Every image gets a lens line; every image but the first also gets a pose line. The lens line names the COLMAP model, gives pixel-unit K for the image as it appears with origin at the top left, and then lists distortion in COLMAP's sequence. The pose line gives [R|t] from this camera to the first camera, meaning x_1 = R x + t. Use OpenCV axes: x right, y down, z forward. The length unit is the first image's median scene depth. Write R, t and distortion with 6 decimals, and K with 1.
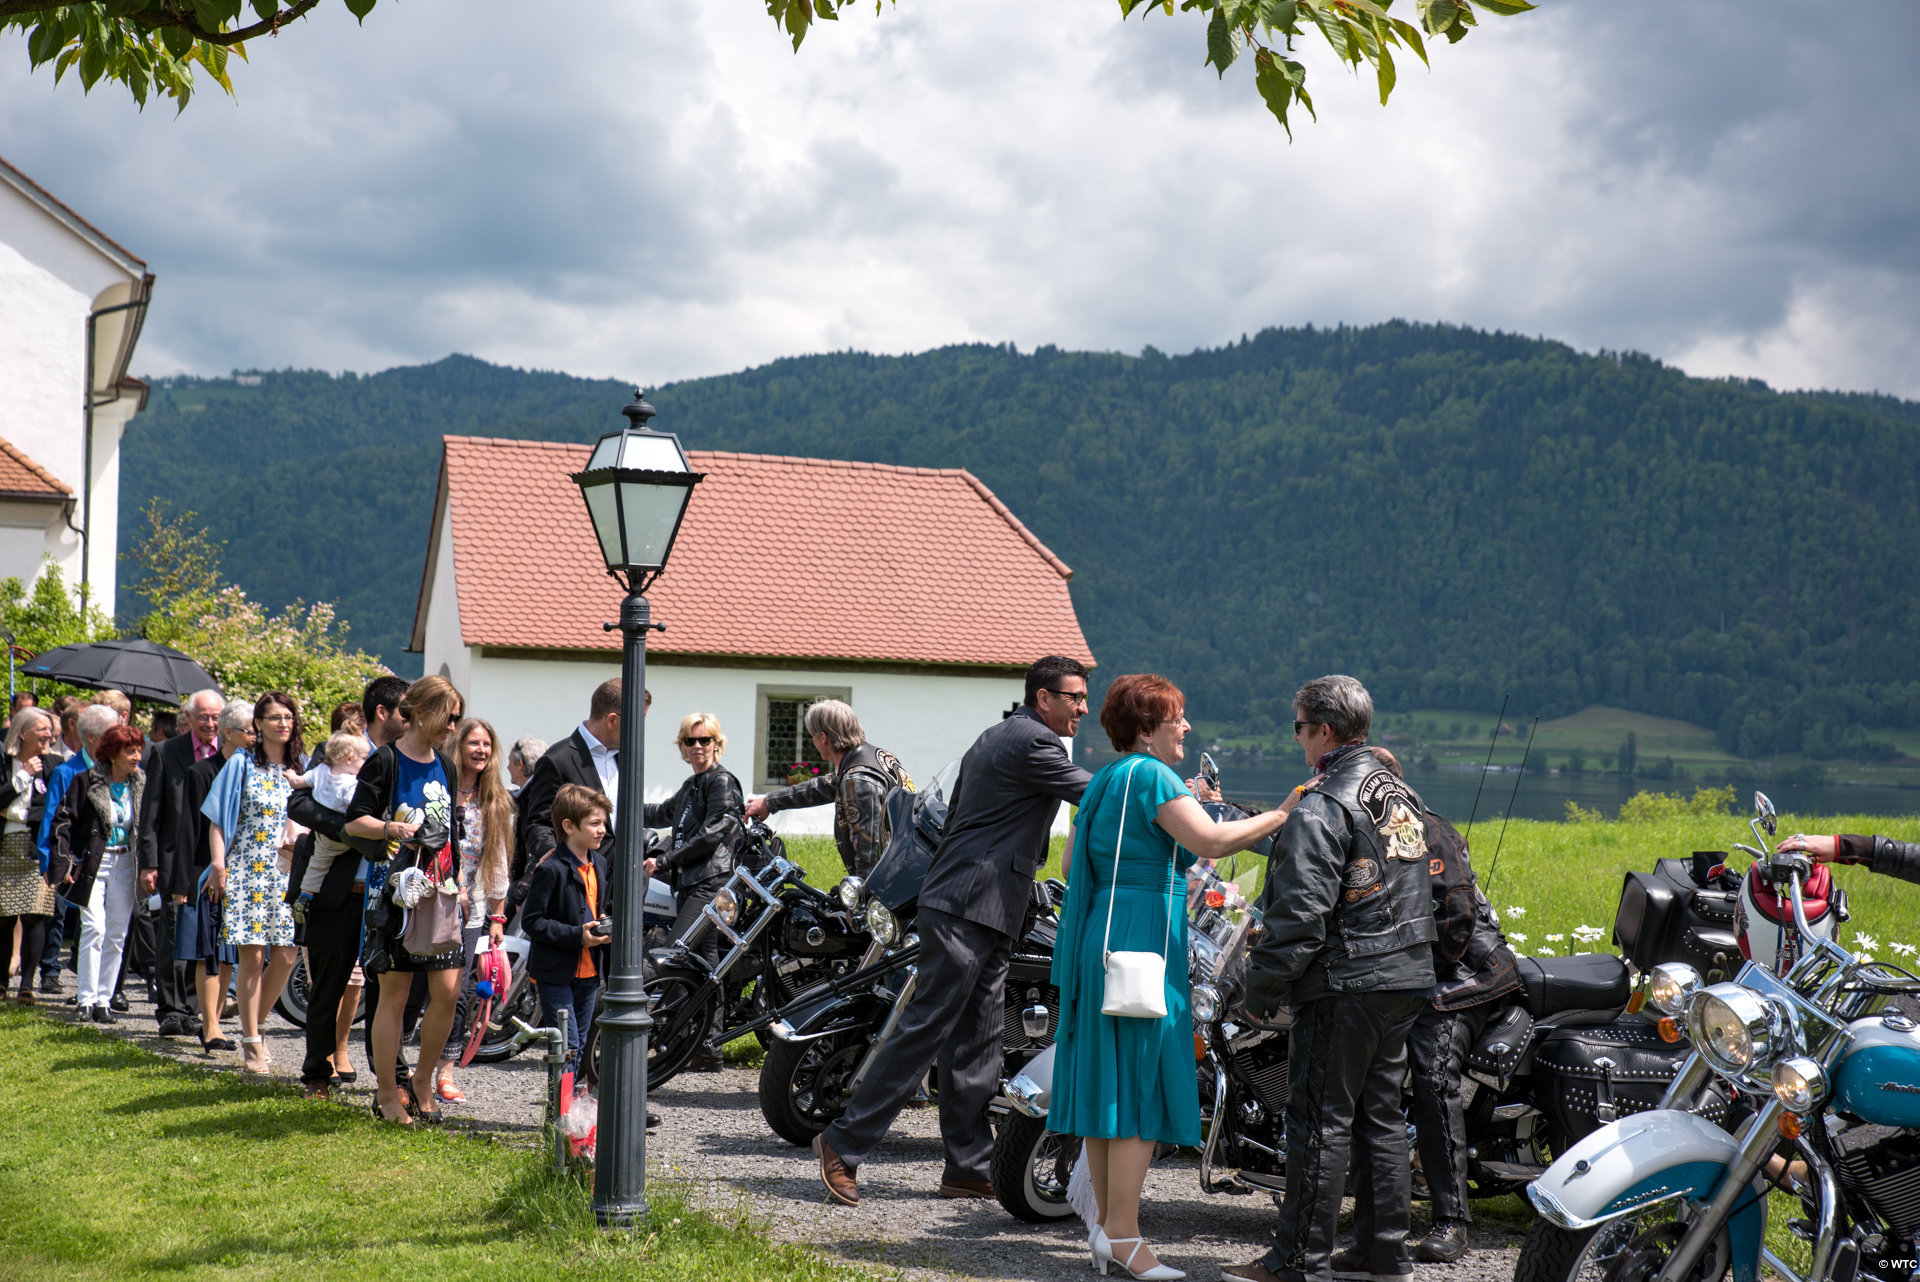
lens RADIAL K [[2991.8, 0, 951.6], [0, 2991.8, 638.7], [0, 0, 1]] dist [0.135558, 0.170987]
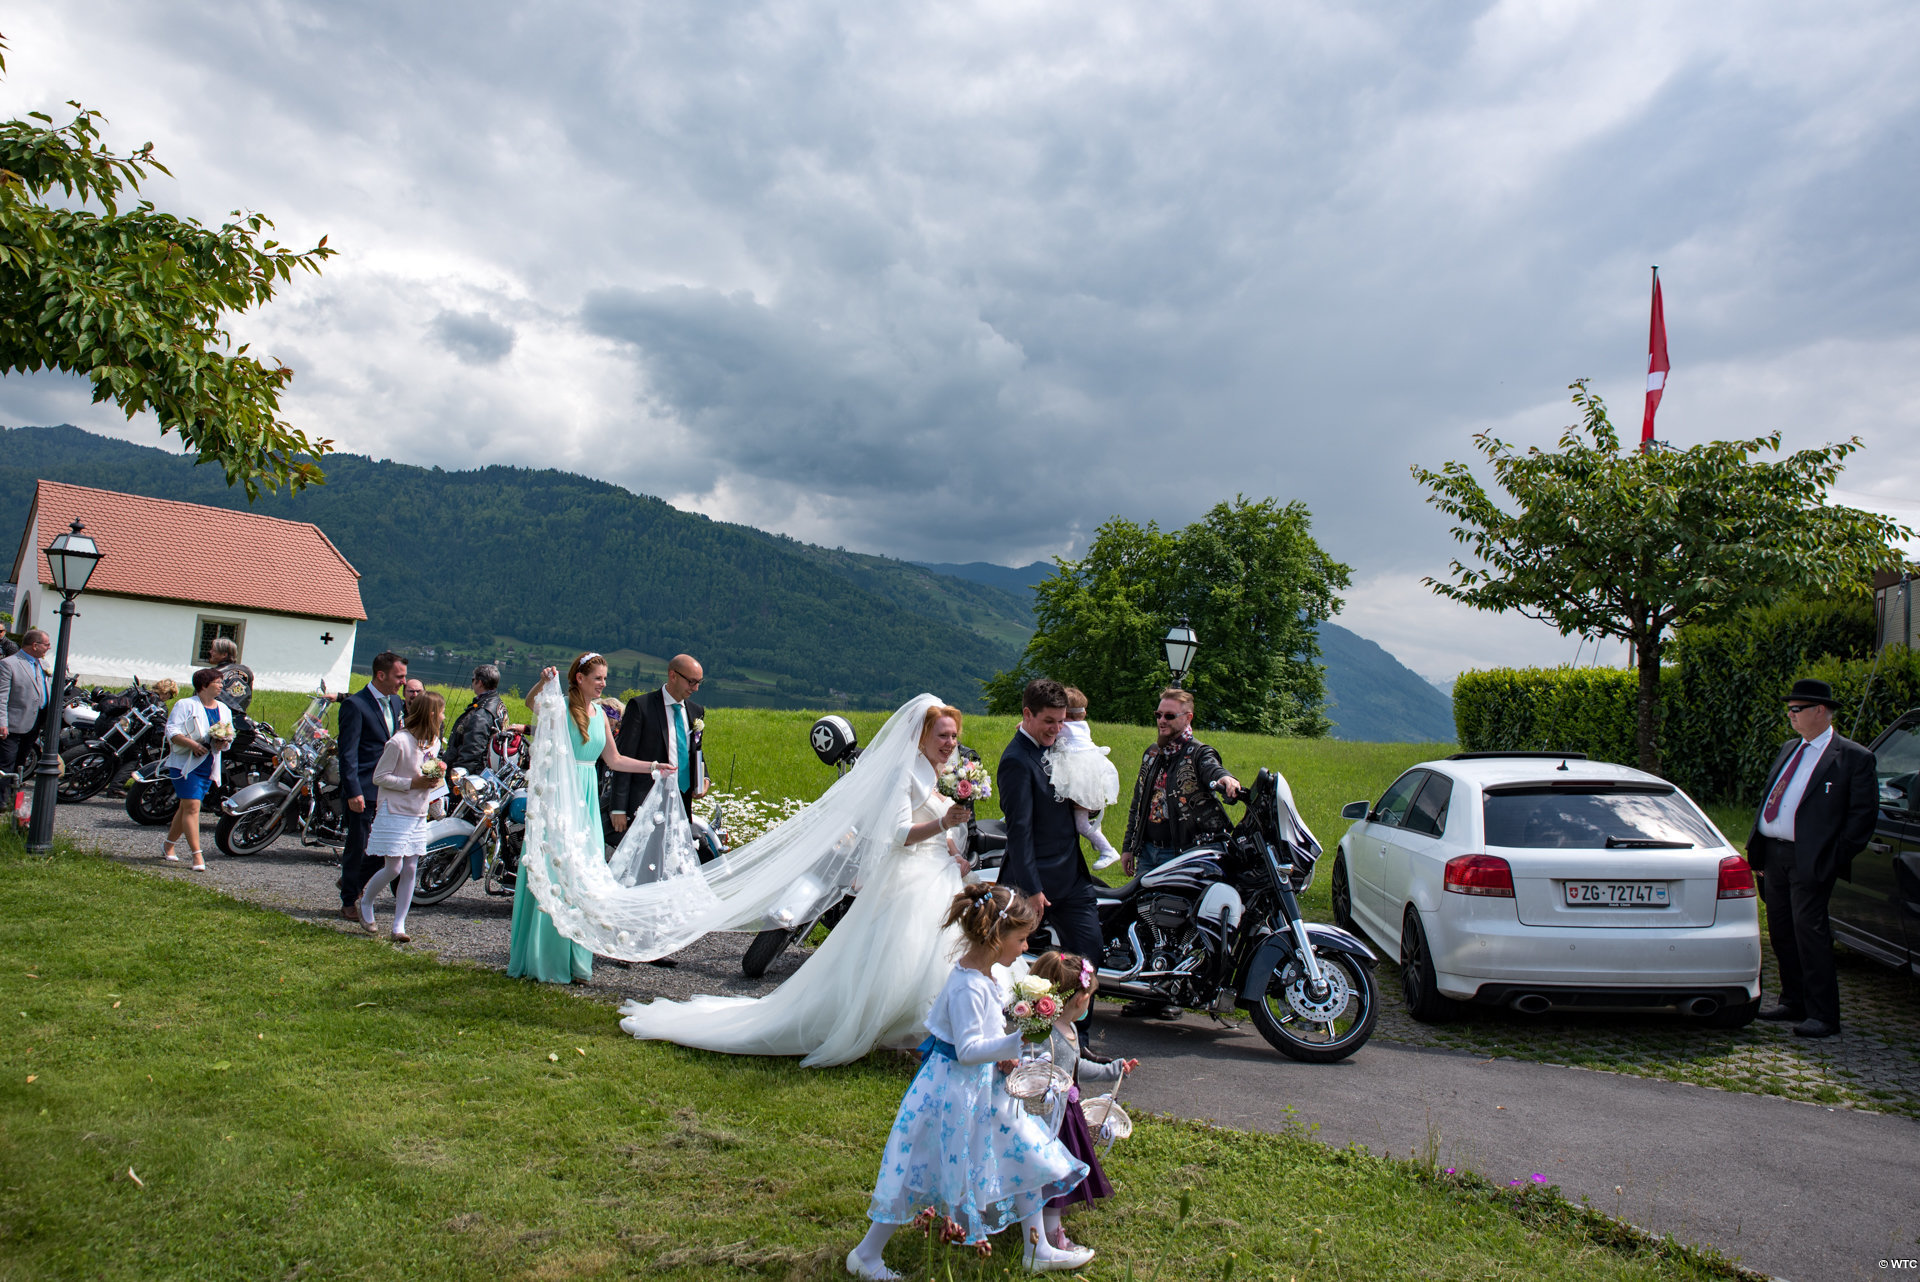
lens RADIAL K [[1318.5, 0, 962.9], [0, 1318.5, 635.0], [0, 0, 1]] dist [-0.128413, 0.098842]
pose [[0.891810, 0.081861, 0.444942, 0.018290], [-0.086441, 0.996206, -0.010028, -0.008062], [-0.444075, -0.029518, 0.895503, -0.053387]]
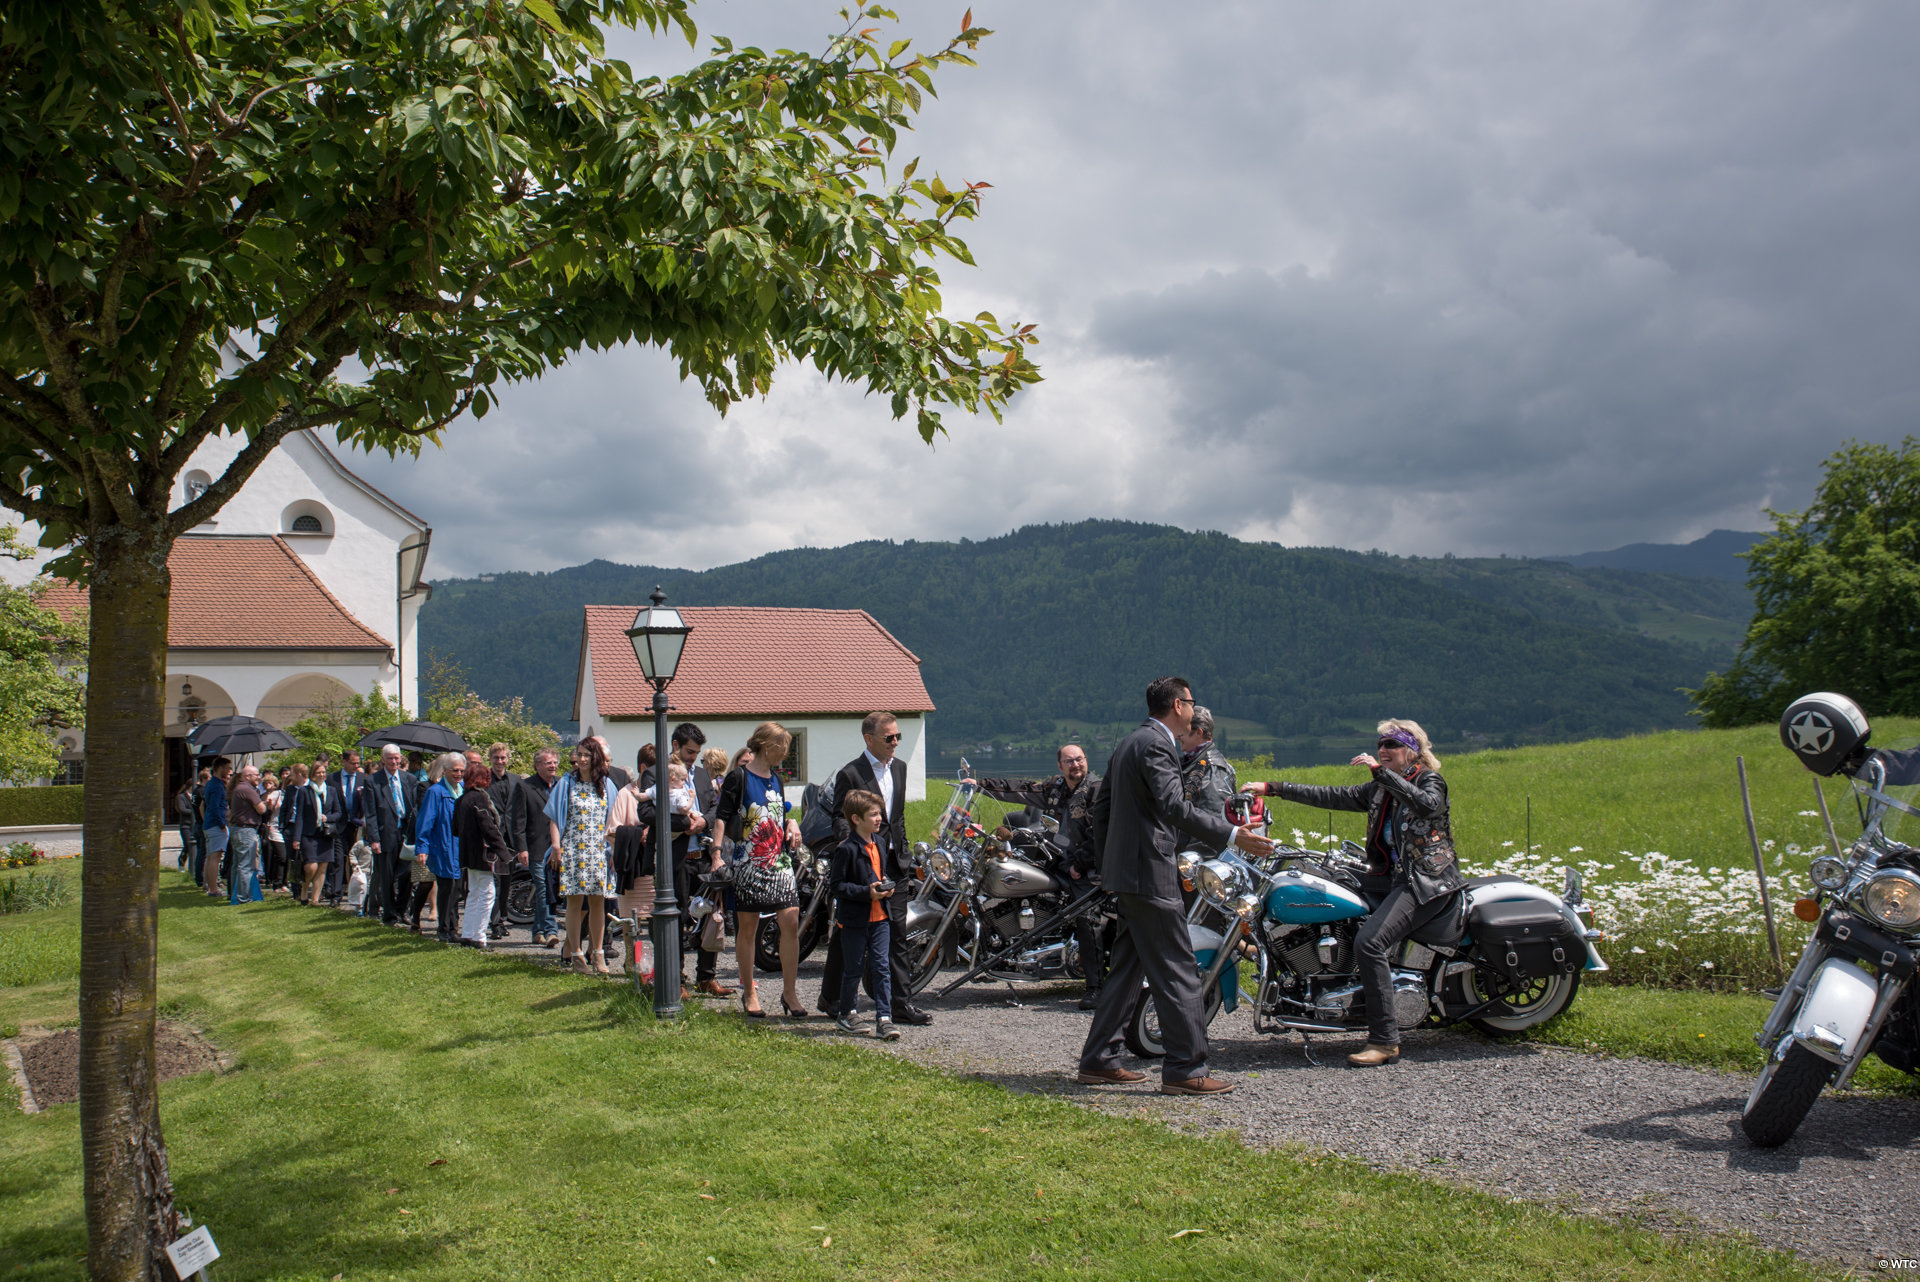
lens RADIAL K [[1590.5, 0, 971.3], [0, 1590.5, 636.1], [0, 0, 1]] dist [-0.093493, 0.143577]
pose [[0.996528, -0.049211, 0.067158, 0.005585], [0.051649, 0.998050, -0.035051, -0.000888], [-0.065303, 0.038398, 0.997126, -0.006543]]
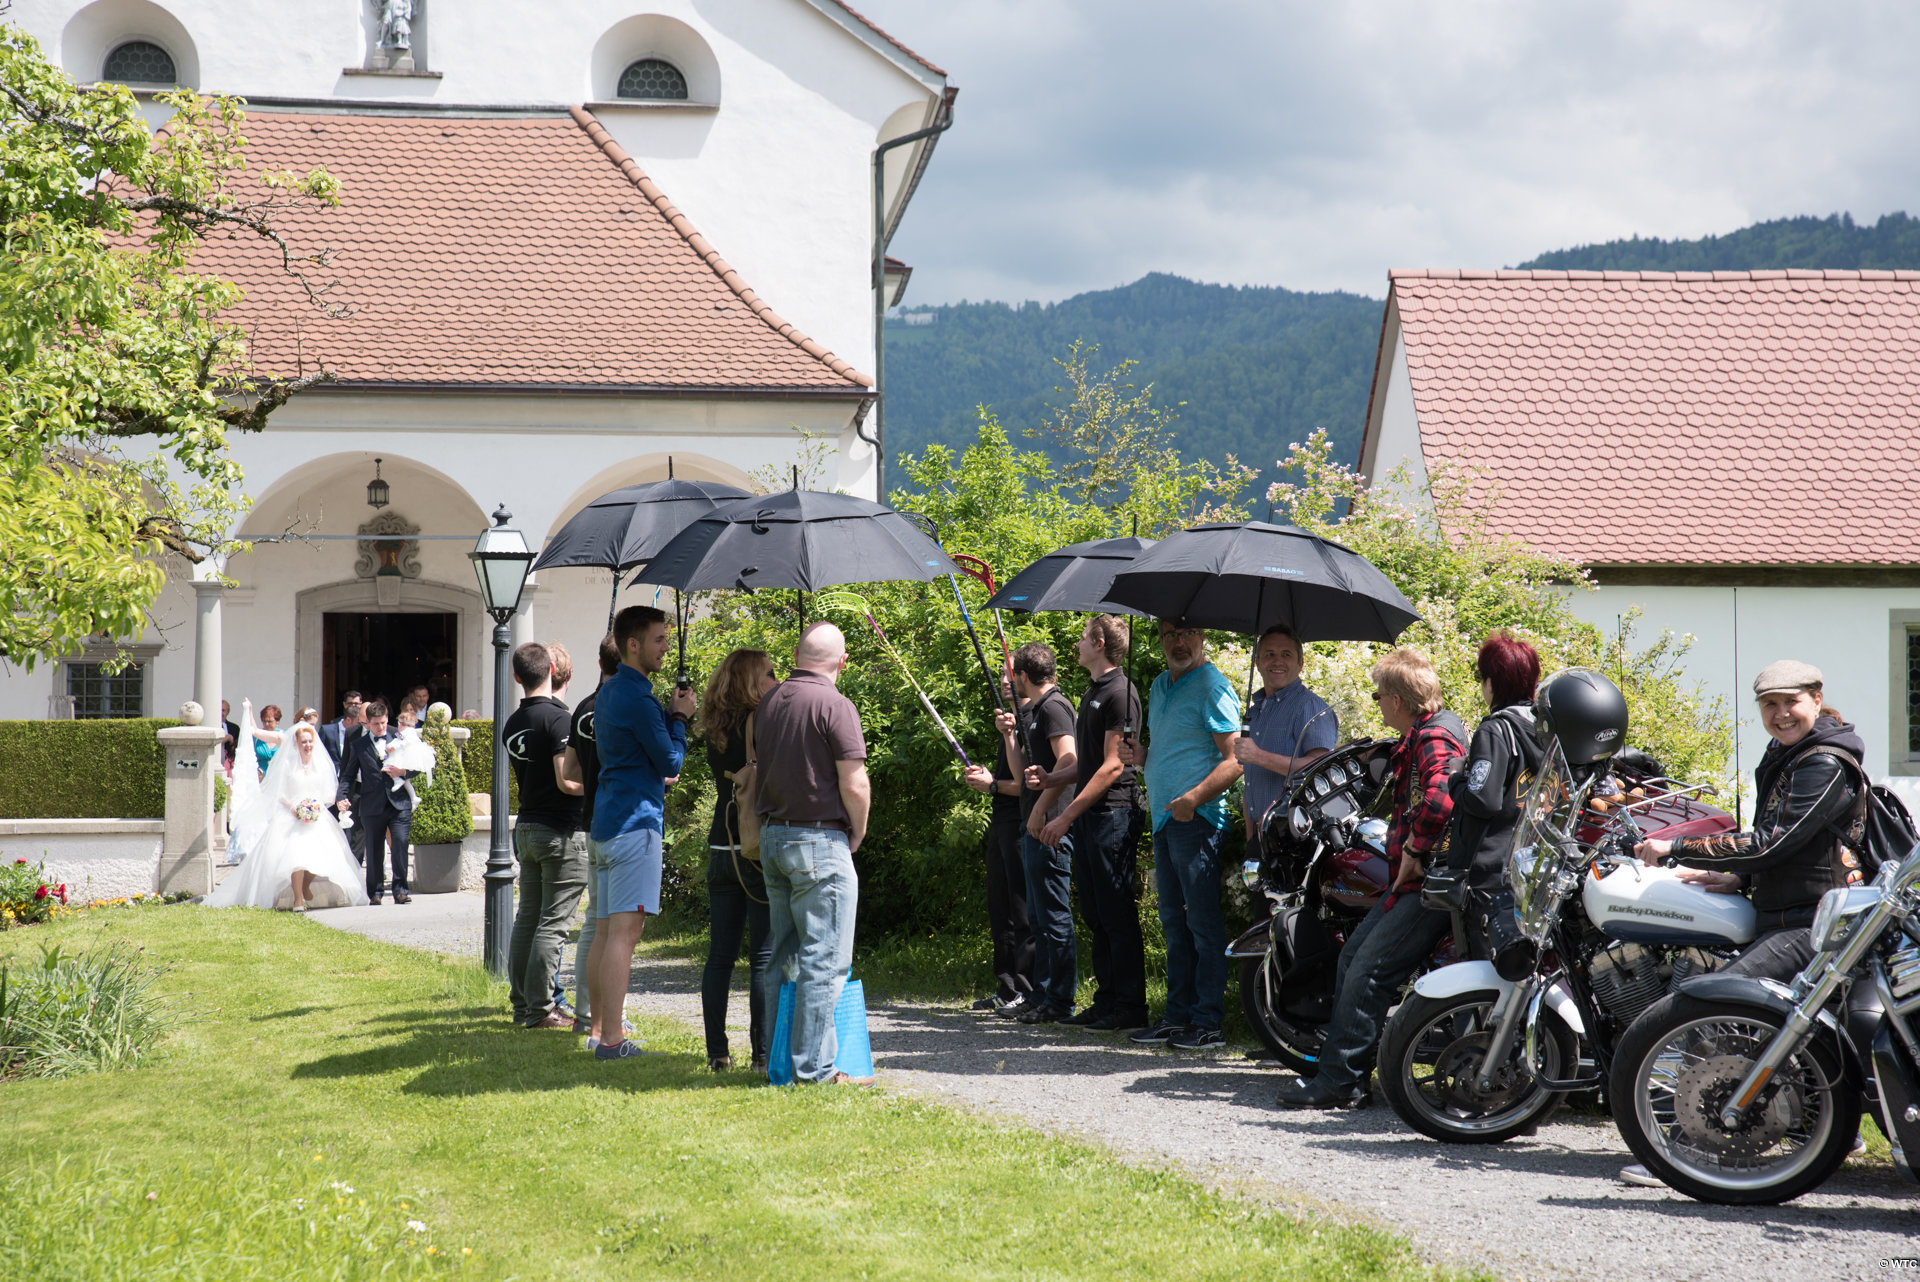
lens RADIAL K [[3612.5, 0, 960.0], [0, 3612.5, 641.0], [0, 0, 1]] dist [0.220013, 0.192448]
pose [[0.975117, -0.032322, -0.219324, -0.087776], [0.034628, 0.999378, 0.006675, 0.009651], [0.218972, -0.014104, 0.975629, 0.165128]]
